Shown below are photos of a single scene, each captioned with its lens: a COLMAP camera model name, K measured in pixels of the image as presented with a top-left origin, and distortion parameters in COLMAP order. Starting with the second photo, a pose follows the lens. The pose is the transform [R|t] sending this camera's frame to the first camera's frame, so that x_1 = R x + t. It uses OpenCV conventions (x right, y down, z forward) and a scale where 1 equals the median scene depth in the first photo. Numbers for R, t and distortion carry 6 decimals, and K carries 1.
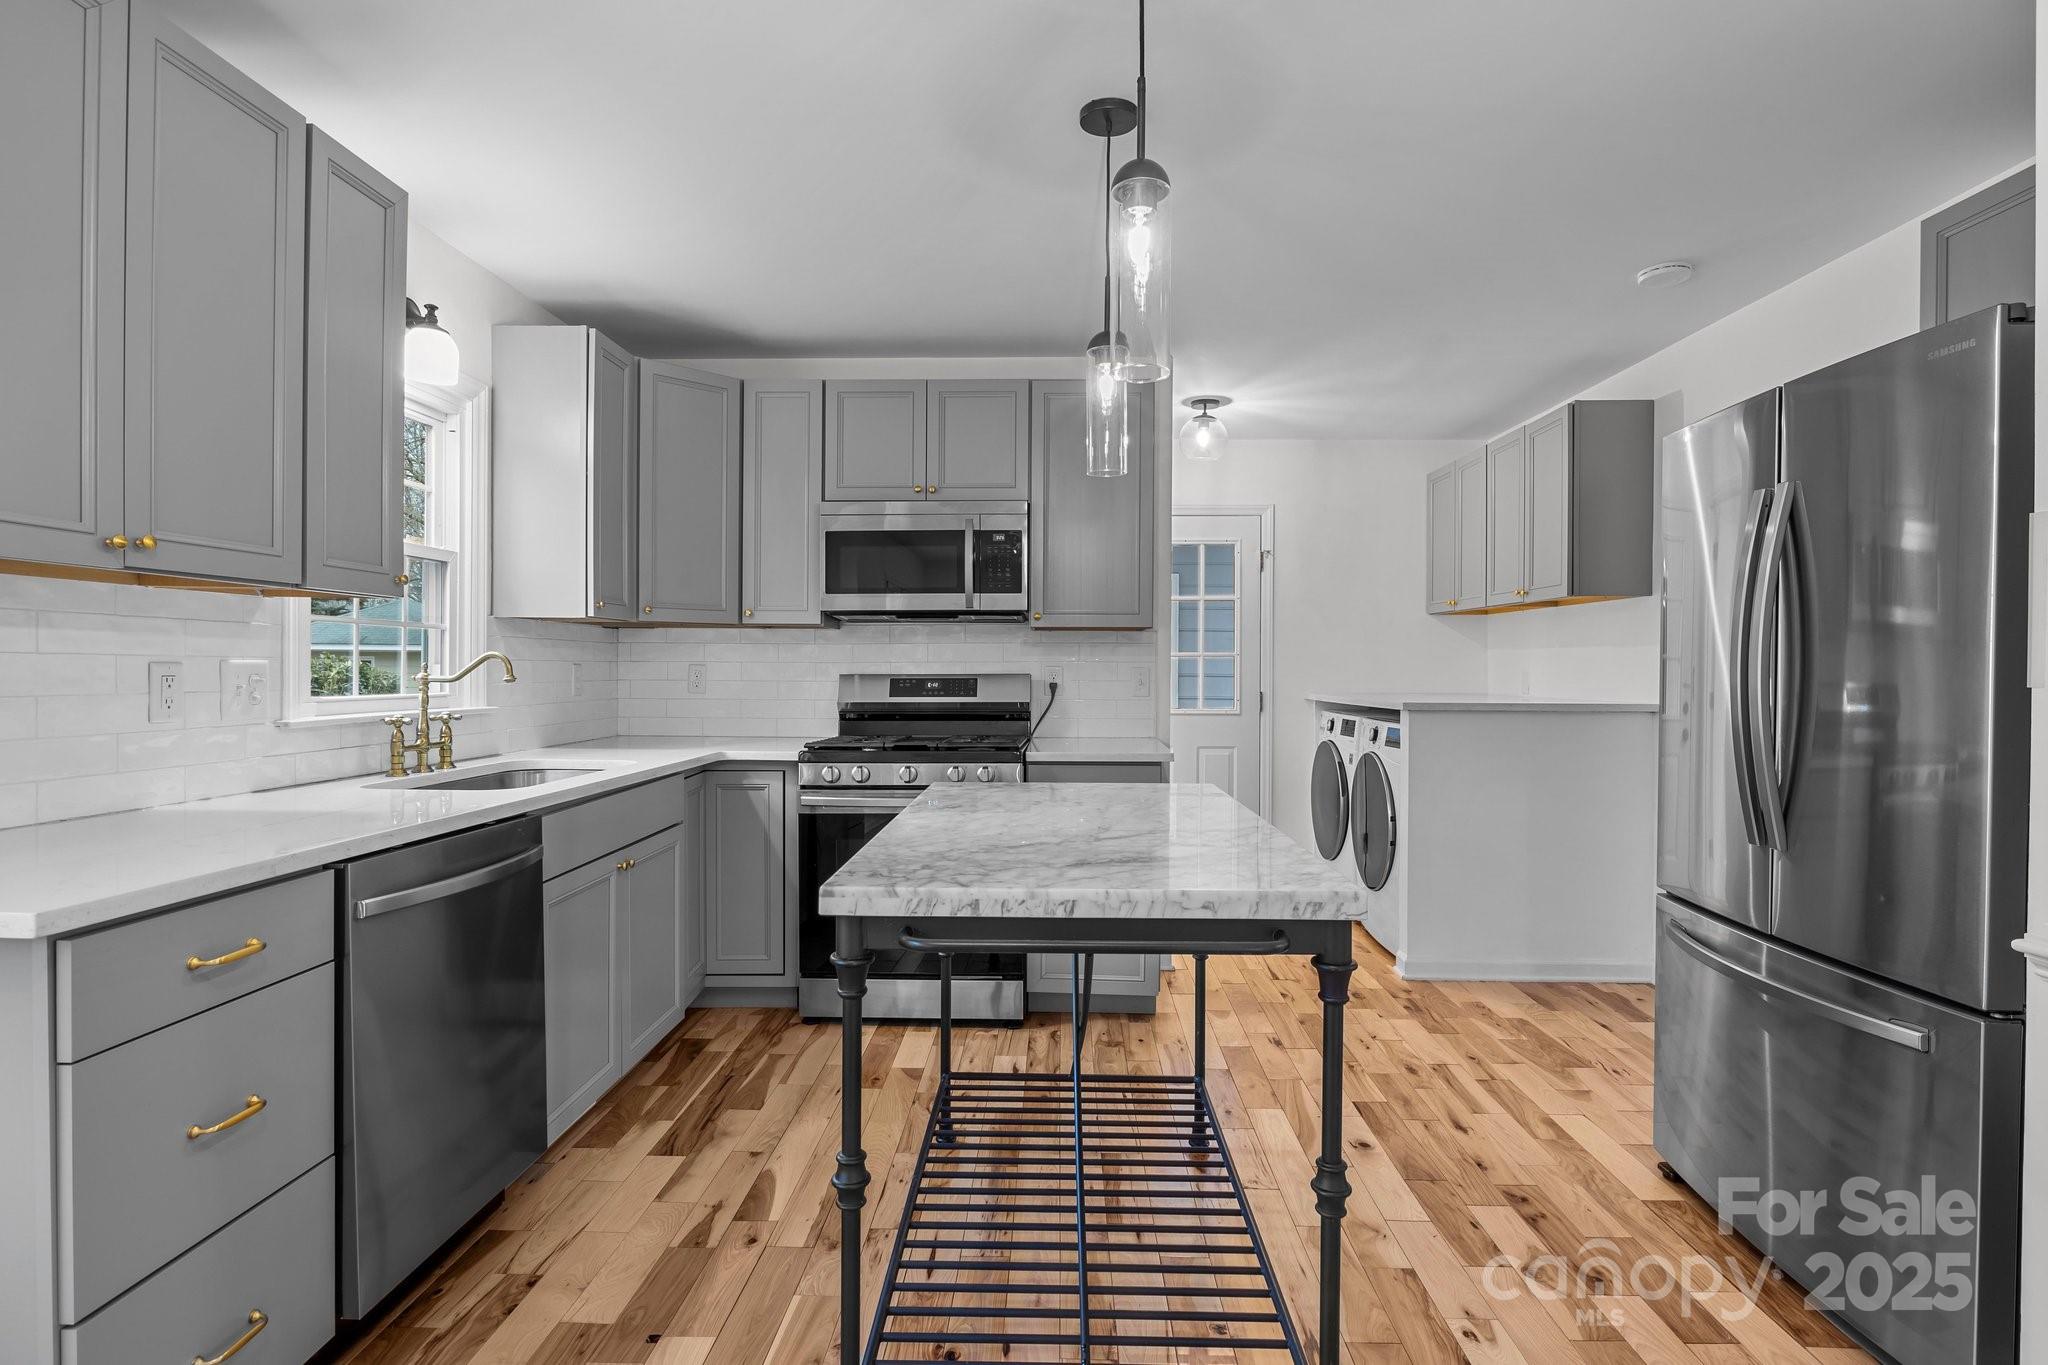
lens RADIAL K [[1019.5, 0, 1033.8], [0, 1019.5, 673.7], [0, 0, 1]] dist [-0.009383, -0.000244]
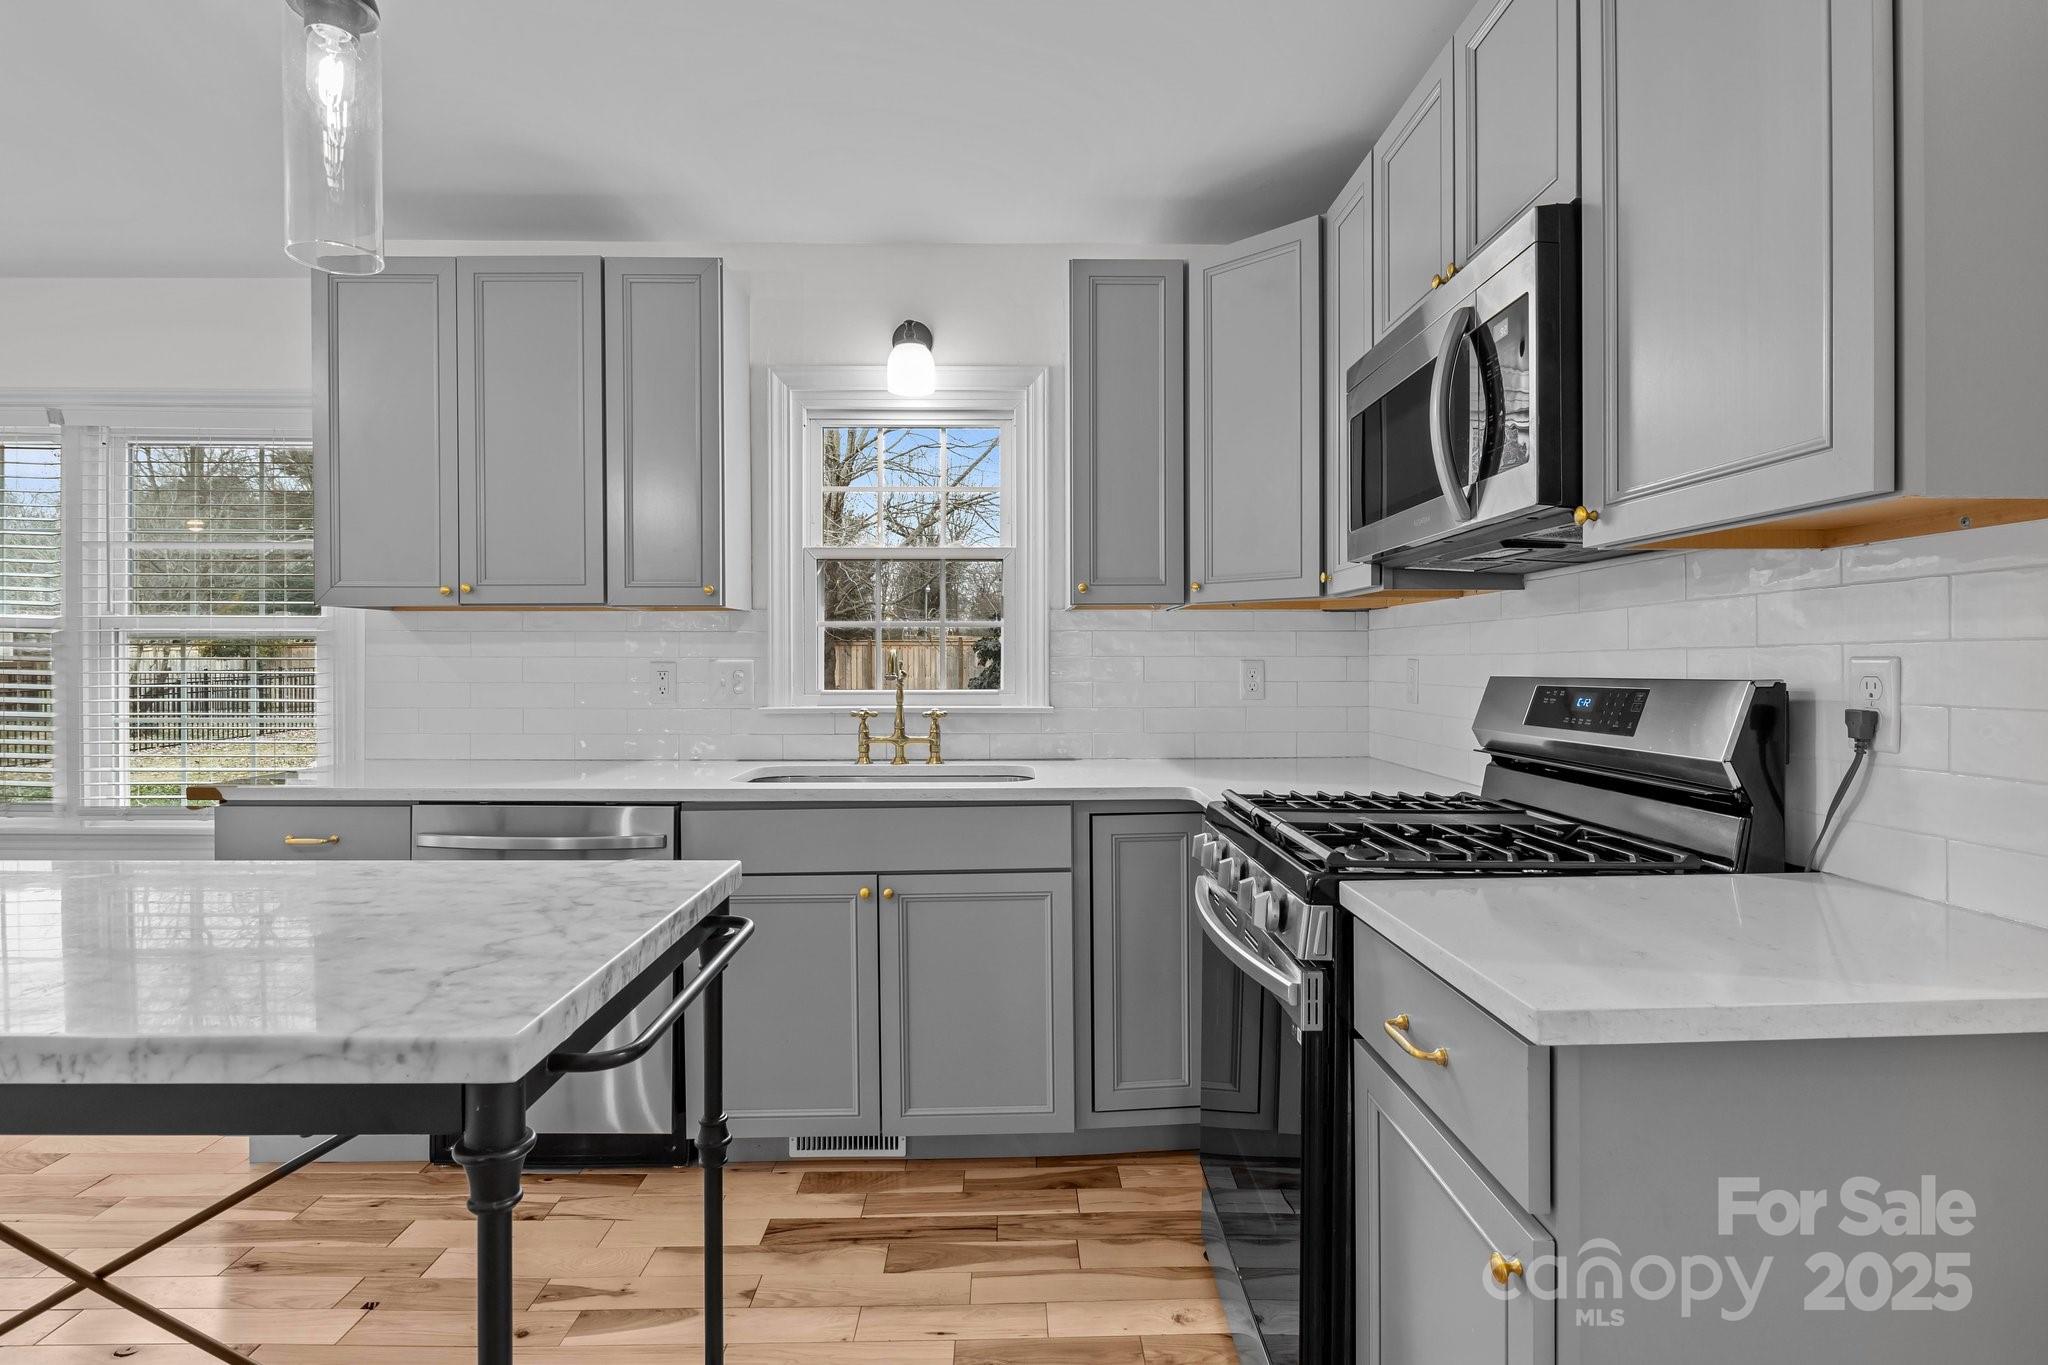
lens RADIAL K [[1014.8, 0, 1031.3], [0, 1014.8, 664.4], [0, 0, 1]] dist [-0.022071, 0.010625]
pose [[0.046866, -0.002456, -0.998898, 0.389065], [-0.003822, 0.999989, -0.002638, -0.003791], [0.998894, 0.003941, 0.046856, 0.913019]]
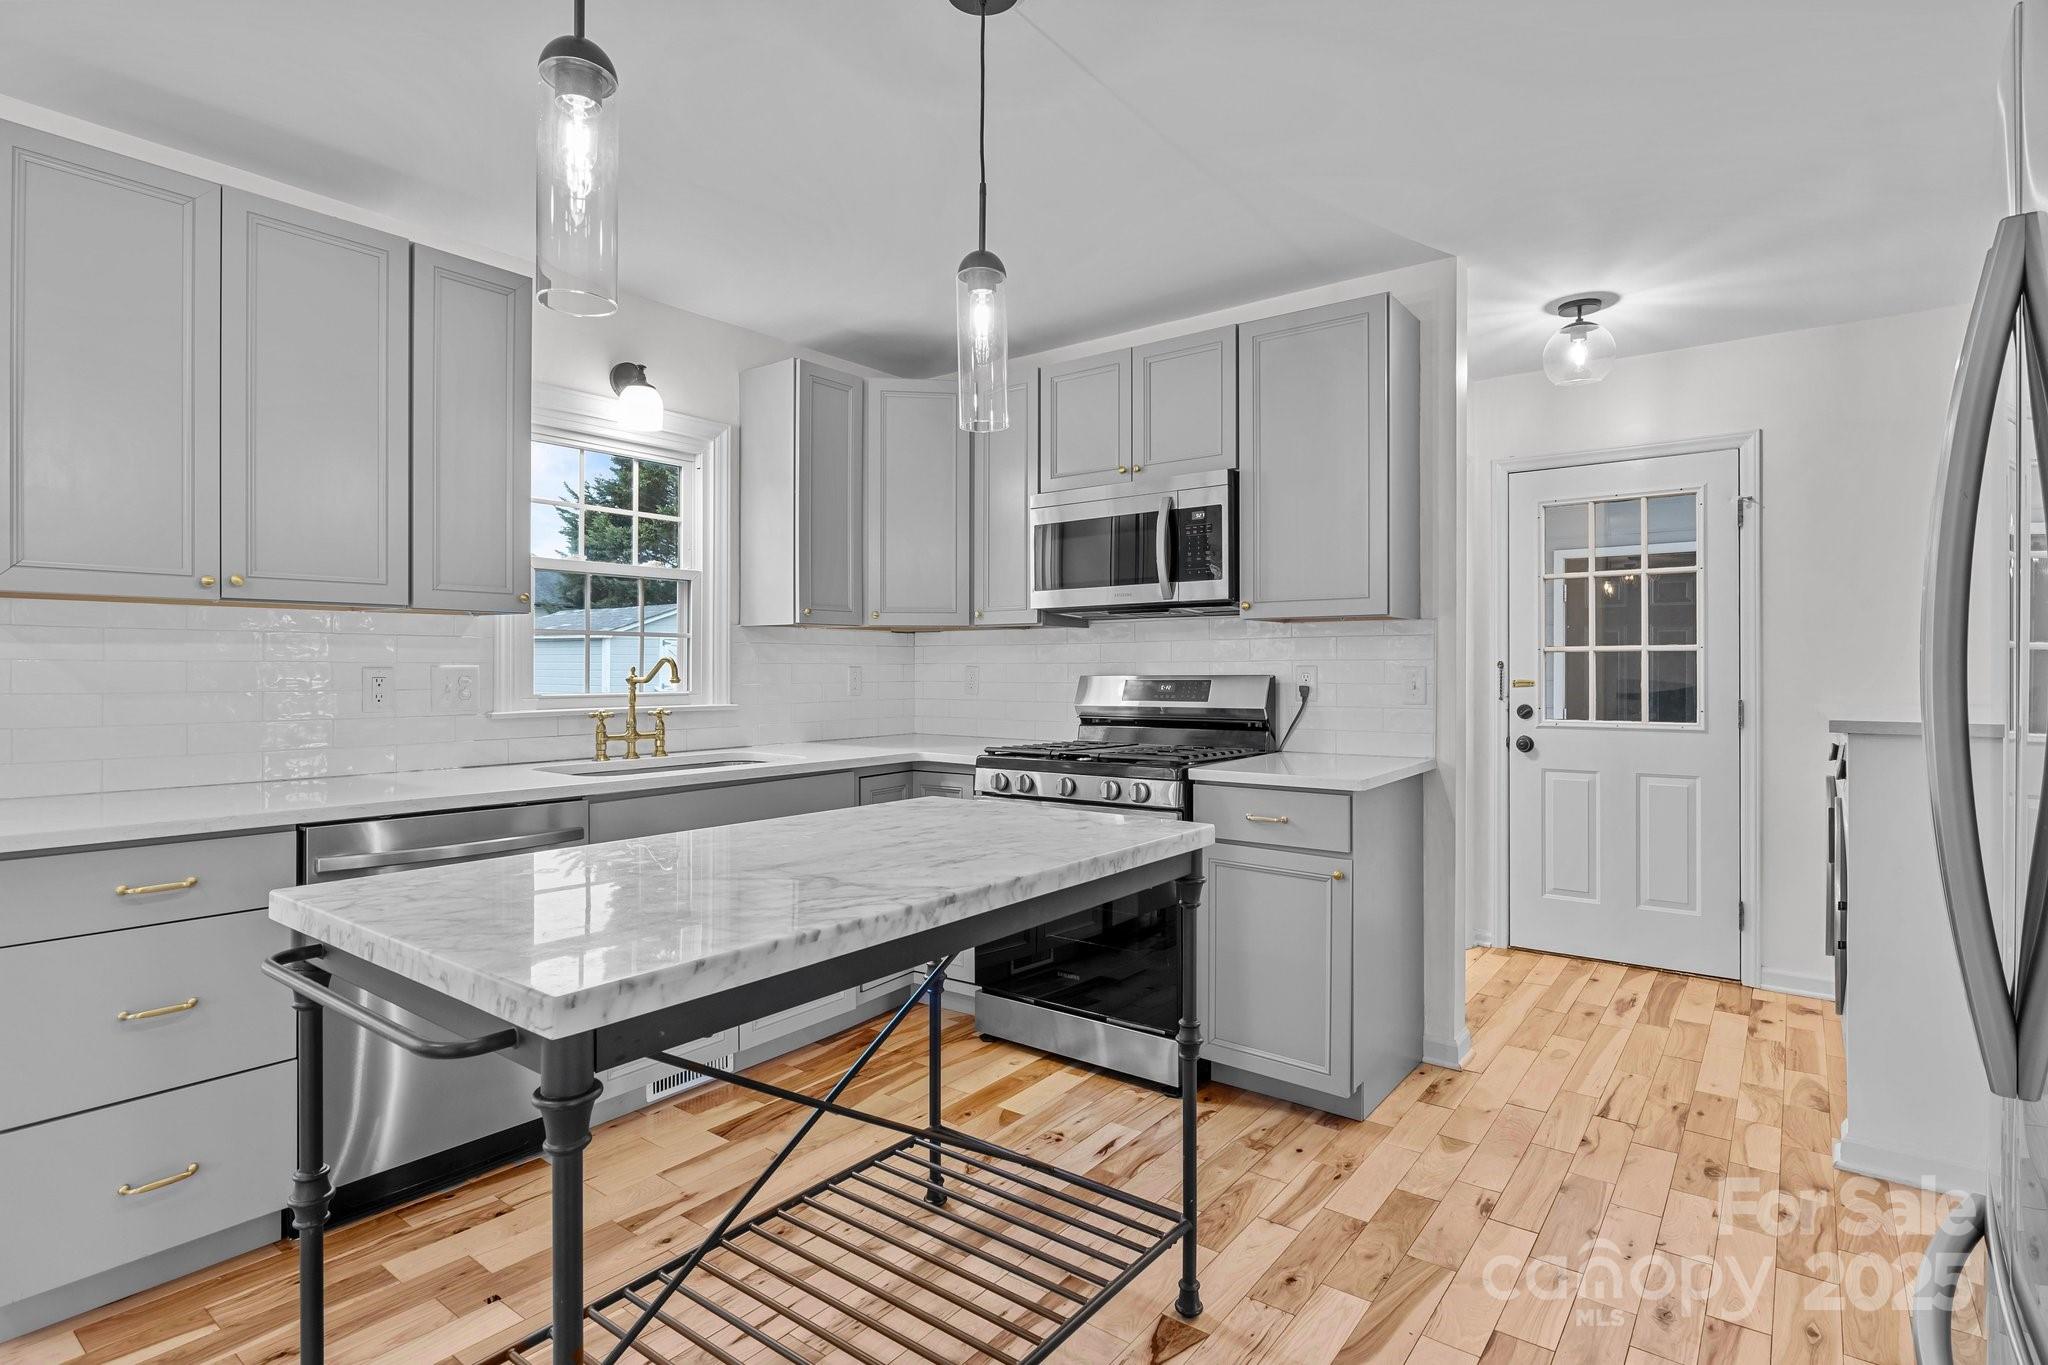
lens RADIAL K [[1014.8, 0, 1031.3], [0, 1014.8, 664.4], [0, 0, 1]] dist [-0.022071, 0.010625]
pose [[0.809505, -0.008742, -0.587048, 0.397543], [0.001927, 0.999923, -0.012234, 0.001633], [0.587110, 0.008772, 0.809460, 0.264870]]
